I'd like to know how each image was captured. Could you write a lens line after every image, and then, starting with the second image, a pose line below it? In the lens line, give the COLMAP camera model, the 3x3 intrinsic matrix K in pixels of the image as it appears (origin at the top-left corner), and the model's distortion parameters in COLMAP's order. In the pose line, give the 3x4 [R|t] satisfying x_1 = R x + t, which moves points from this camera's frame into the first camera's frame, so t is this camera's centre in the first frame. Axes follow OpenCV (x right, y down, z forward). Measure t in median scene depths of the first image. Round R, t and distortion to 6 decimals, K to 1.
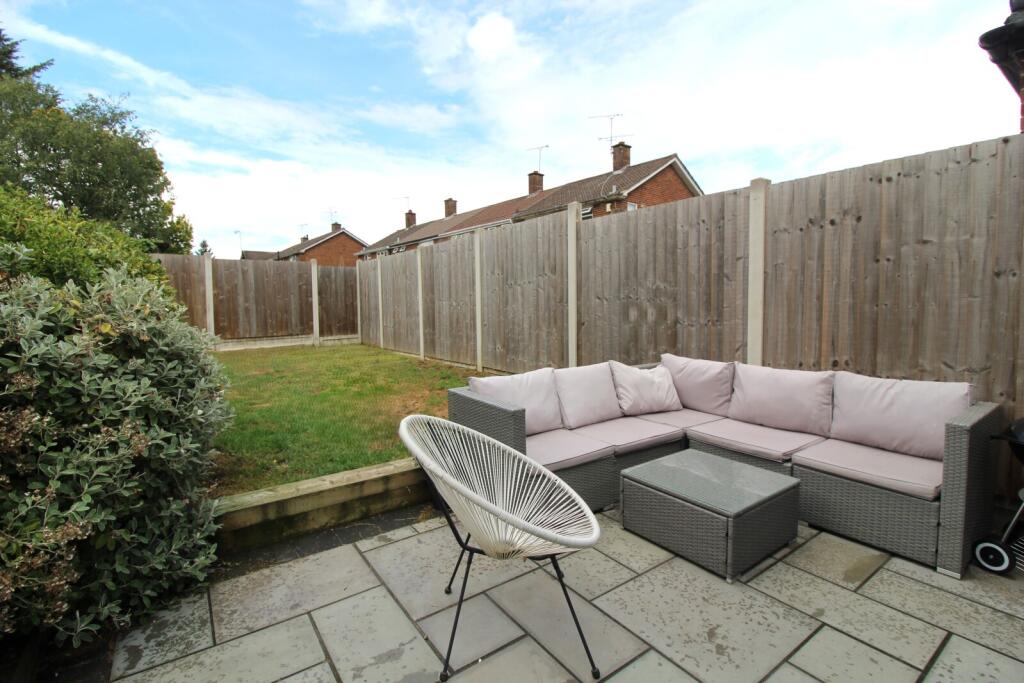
lens RADIAL K [[476.8, 0, 516.5], [0, 476.8, 324.4], [0, 0, 1]] dist [-0.000187, -0.012813]
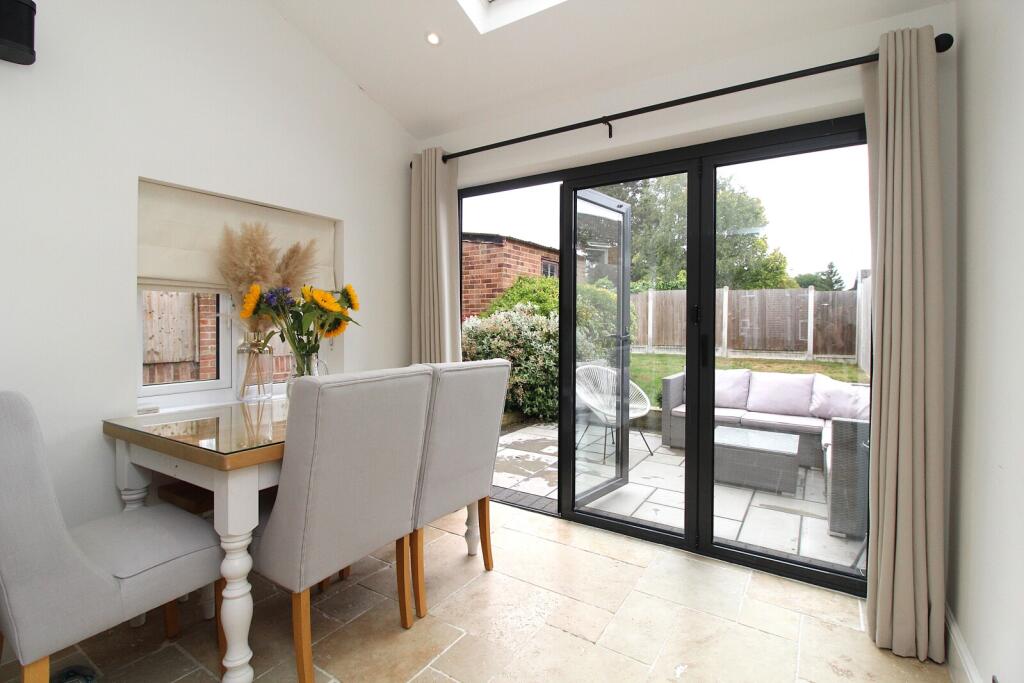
lens RADIAL K [[476.8, 0, 516.5], [0, 476.8, 324.4], [0, 0, 1]] dist [-0.000187, -0.012813]
pose [[0.370291, 0.022258, -0.928649, 0.383995], [-0.059441, 0.998232, 0.000224, -0.002656], [0.927012, 0.055117, 0.370959, -0.075389]]
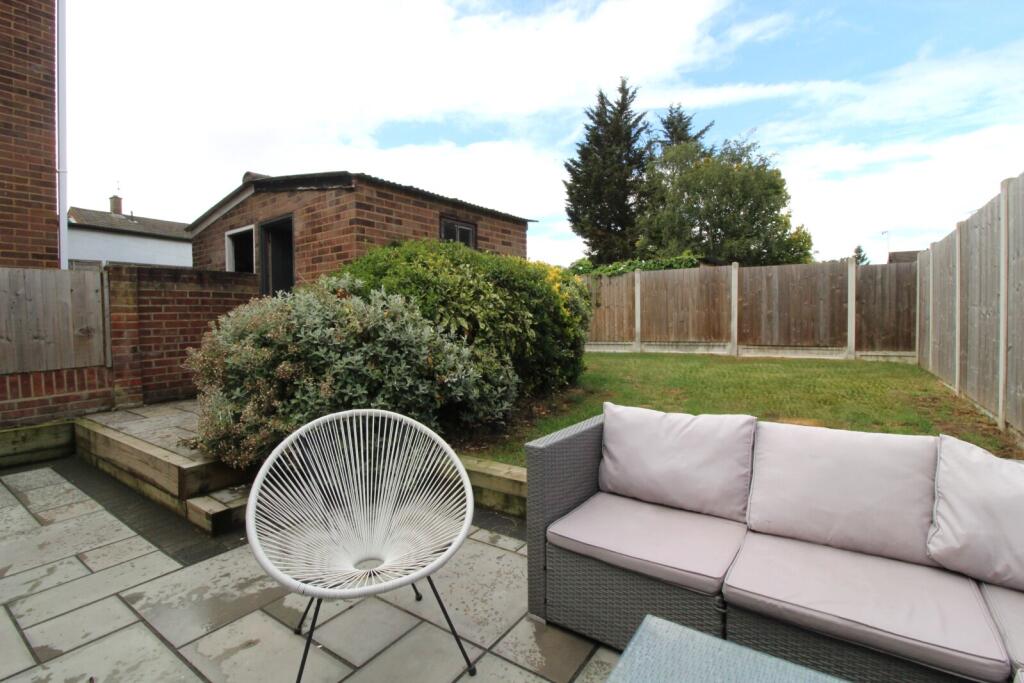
lens RADIAL K [[476.8, 0, 516.5], [0, 476.8, 324.4], [0, 0, 1]] dist [-0.000187, -0.012813]
pose [[0.336433, 0.025630, -0.941359, 0.171492], [-0.040687, 0.999092, 0.012661, -0.006347], [0.940828, 0.034042, 0.337170, 0.169592]]
